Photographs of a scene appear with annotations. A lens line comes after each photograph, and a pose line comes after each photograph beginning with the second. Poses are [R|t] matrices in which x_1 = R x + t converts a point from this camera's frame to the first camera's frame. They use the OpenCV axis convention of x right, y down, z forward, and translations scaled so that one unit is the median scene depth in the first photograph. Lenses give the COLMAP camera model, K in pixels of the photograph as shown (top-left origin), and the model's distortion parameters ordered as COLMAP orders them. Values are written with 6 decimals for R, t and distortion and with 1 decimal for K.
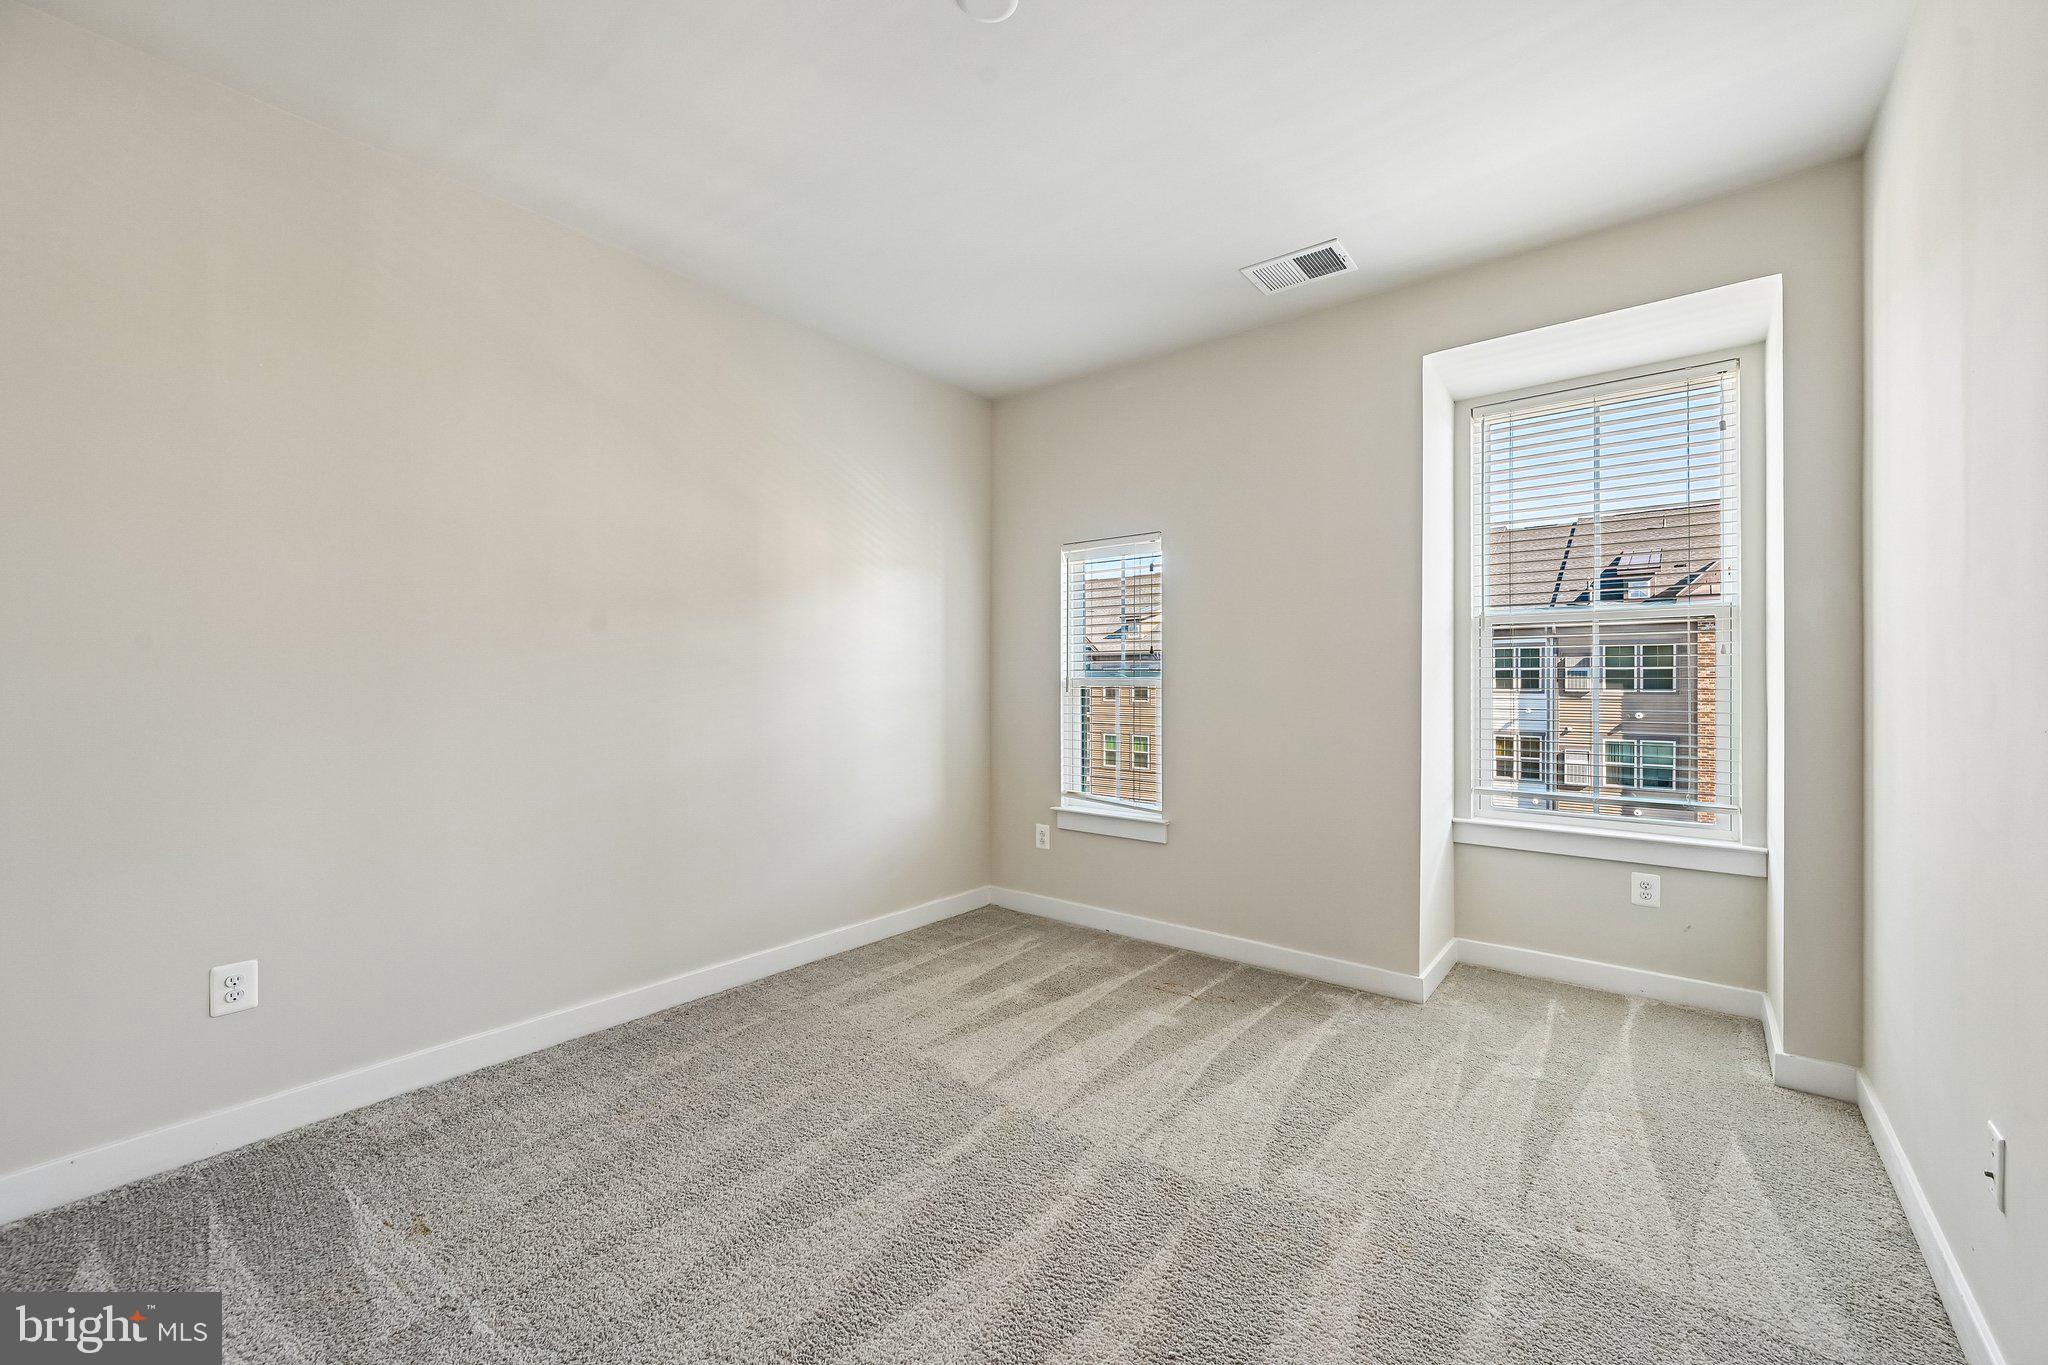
lens RADIAL K [[807.3, 0, 1022.1], [0, 807.3, 681.7], [0, 0, 1]] dist [-0.003626, 0.000535]
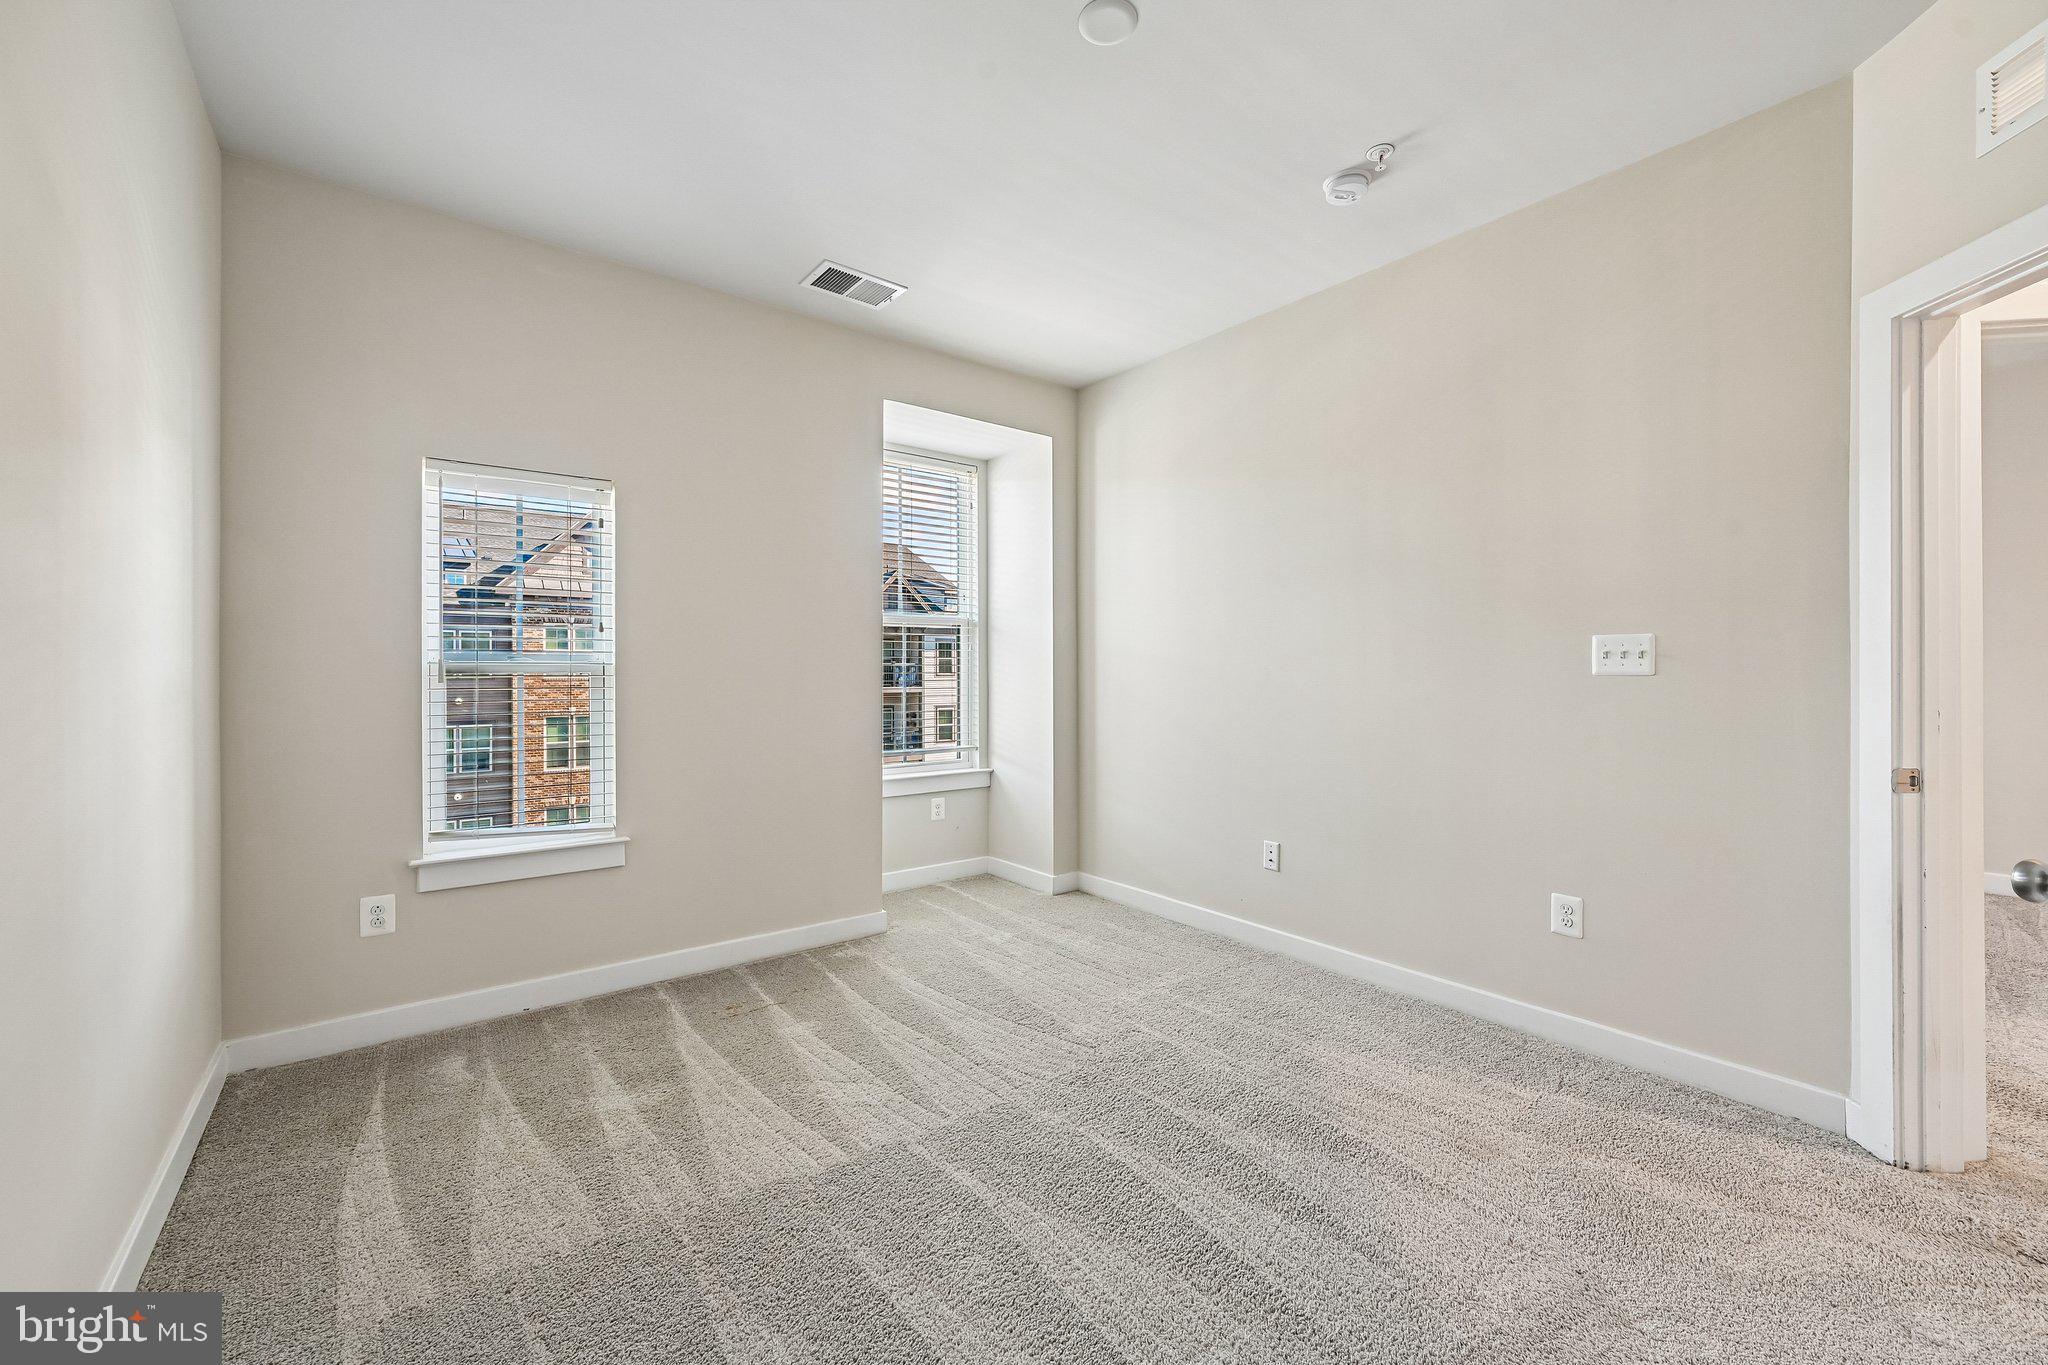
lens RADIAL K [[807.3, 0, 1037.6], [0, 807.3, 676.9], [0, 0, 1]] dist [-0.003626, 0.000535]
pose [[0.221678, -0.007074, 0.975094, -0.600605], [-0.000432, 0.999973, 0.007353, 0.004362], [-0.975120, -0.002051, 0.221668, 0.471561]]
